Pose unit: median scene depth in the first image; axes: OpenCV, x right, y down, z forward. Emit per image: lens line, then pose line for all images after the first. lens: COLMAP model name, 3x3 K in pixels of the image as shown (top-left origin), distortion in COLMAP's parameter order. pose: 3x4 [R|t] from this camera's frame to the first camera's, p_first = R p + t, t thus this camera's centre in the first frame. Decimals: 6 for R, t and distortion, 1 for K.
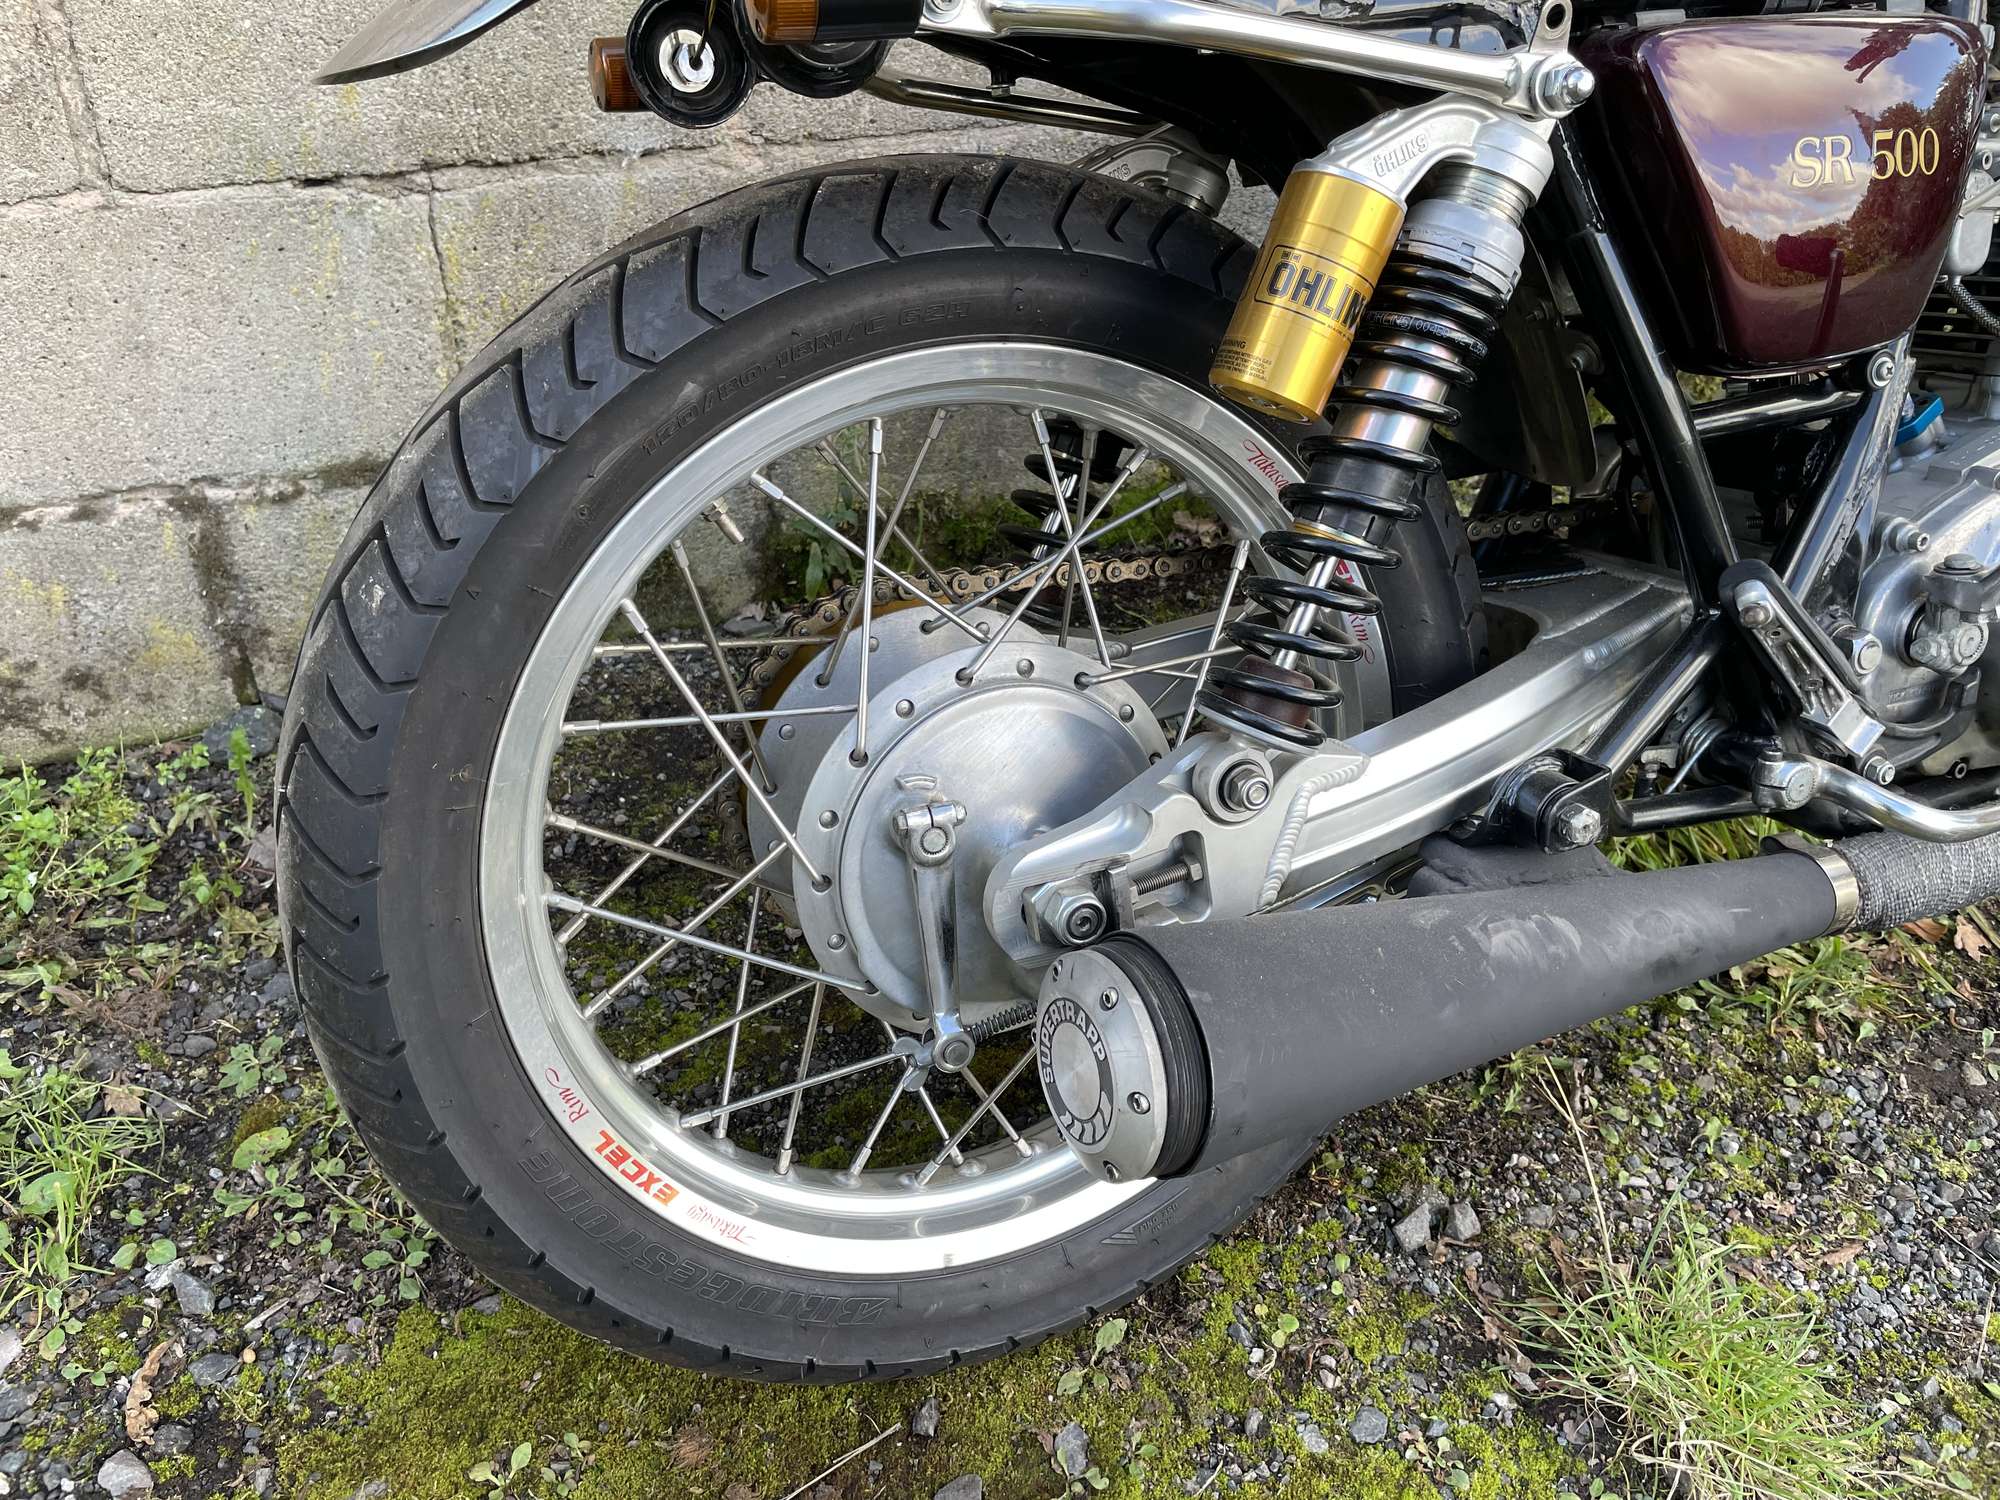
lens RADIAL K [[1542.9, 0, 1013.2], [0, 1542.9, 733.7], [0, 0, 1]] dist [0.082776, -0.125203]
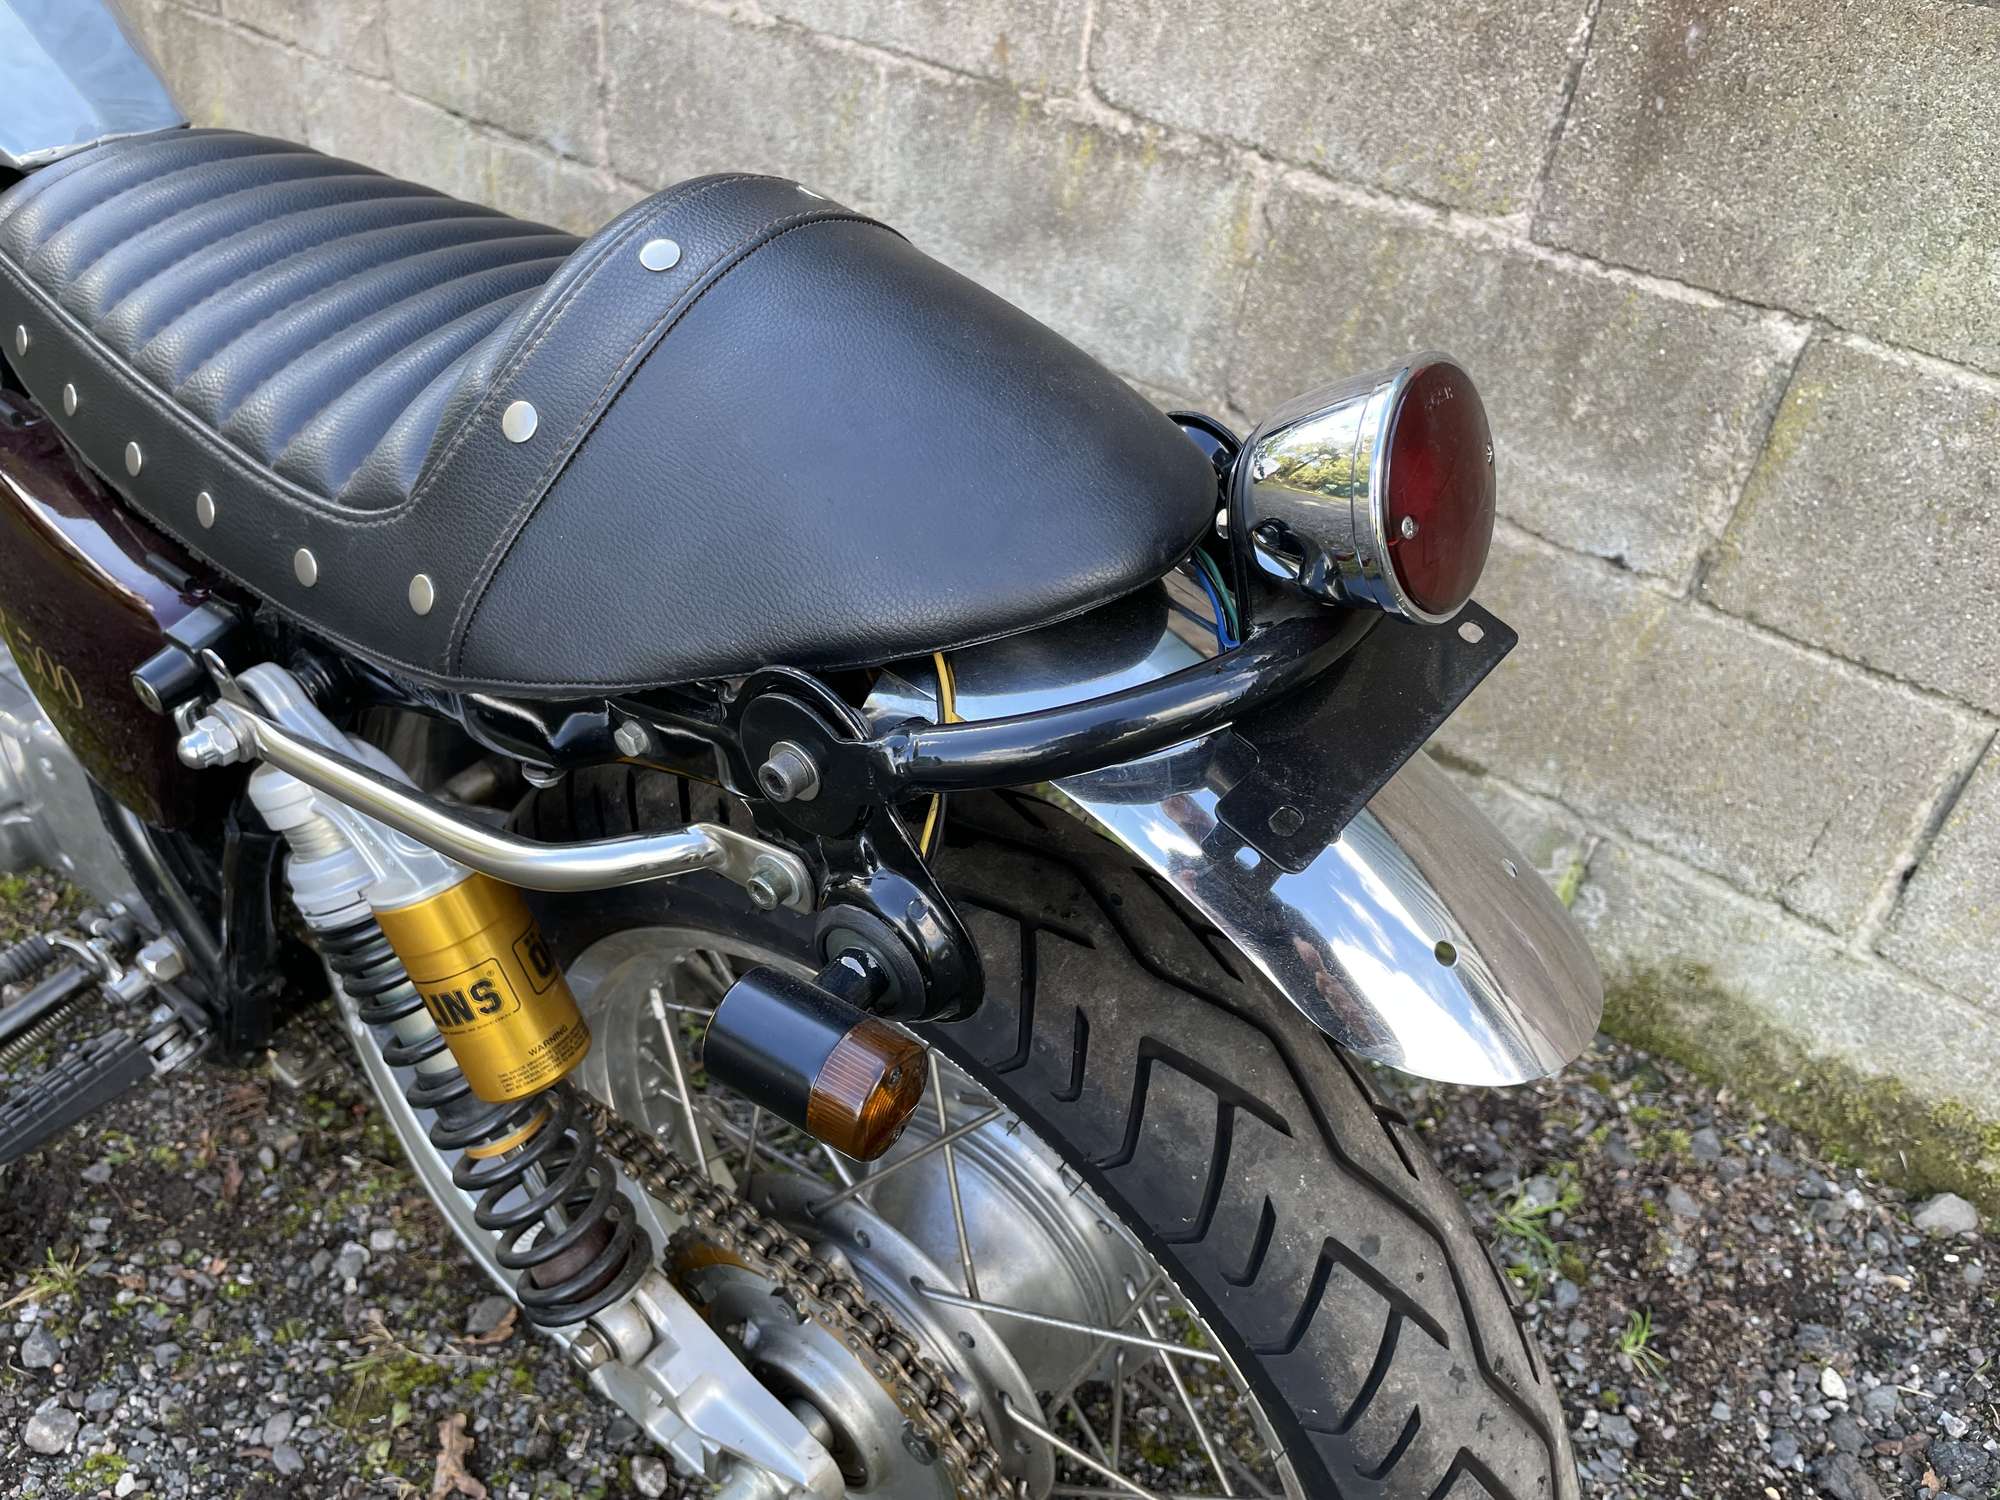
lens RADIAL K [[1542.9, 0, 966.6], [0, 1542.9, 764.2], [0, 0, 1]] dist [0.082776, -0.125203]
pose [[0.406460, 0.518644, -0.752196, 1.708458], [-0.602228, 0.771201, 0.206326, -0.550863], [0.687104, 0.369130, 0.625804, 0.601271]]
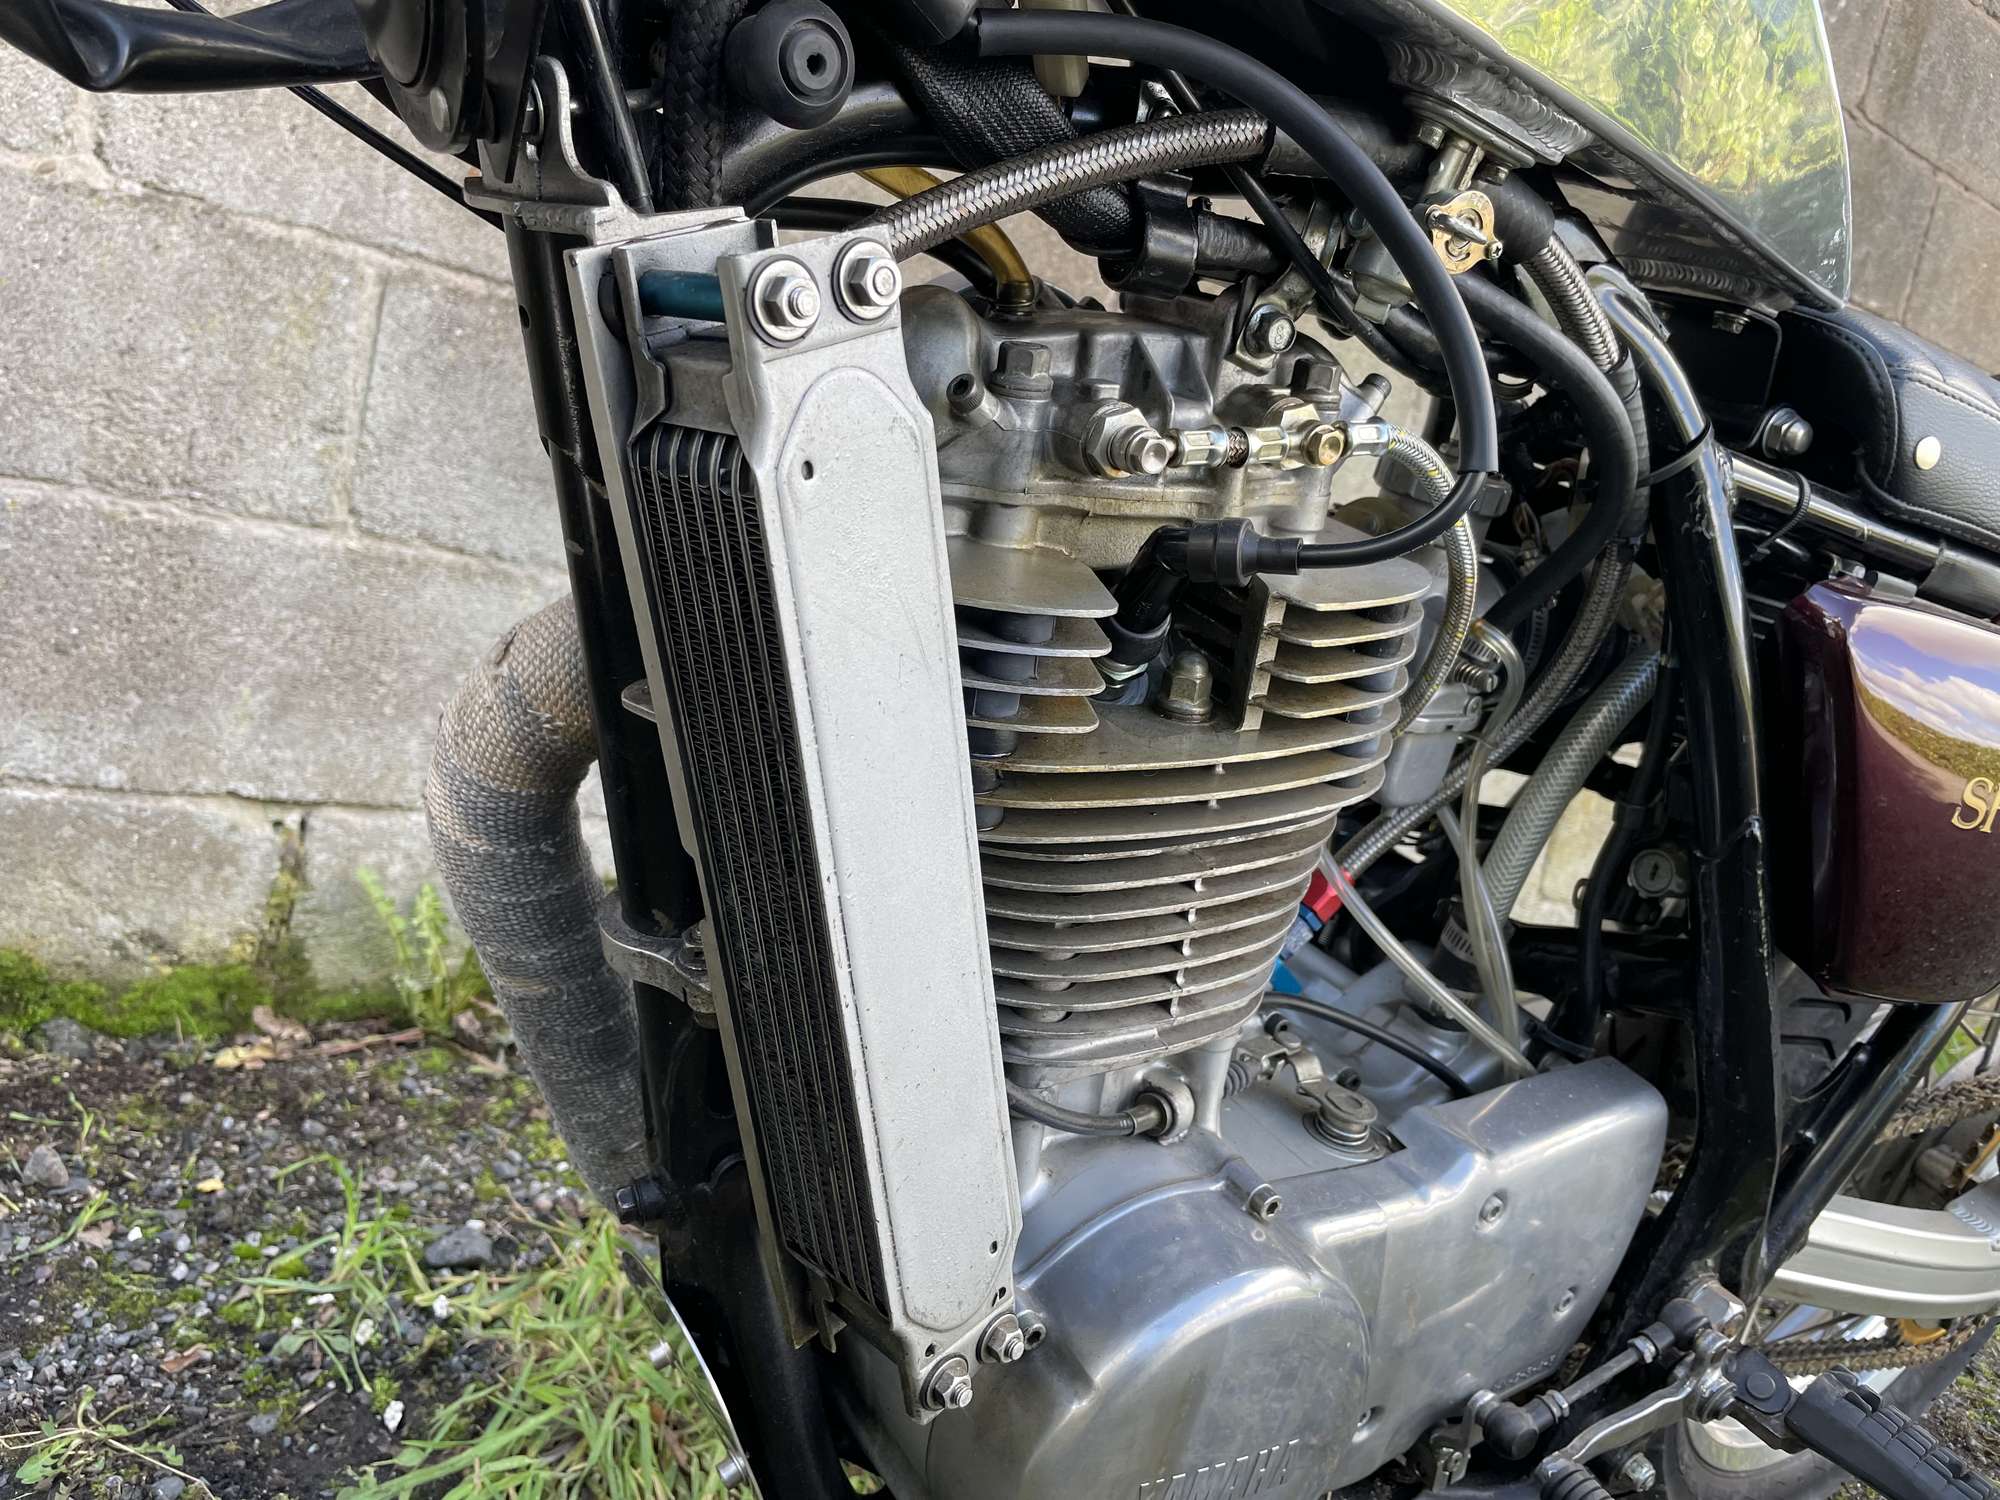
lens RADIAL K [[1542.9, 0, 980.3], [0, 1542.9, 722.9], [0, 0, 1]] dist [0.082776, -0.125203]
pose [[0.976112, 0.172631, 0.131927, 0.528883], [-0.098365, 0.892535, -0.440119, 0.064335], [-0.193728, 0.416628, 0.888195, 0.259201]]
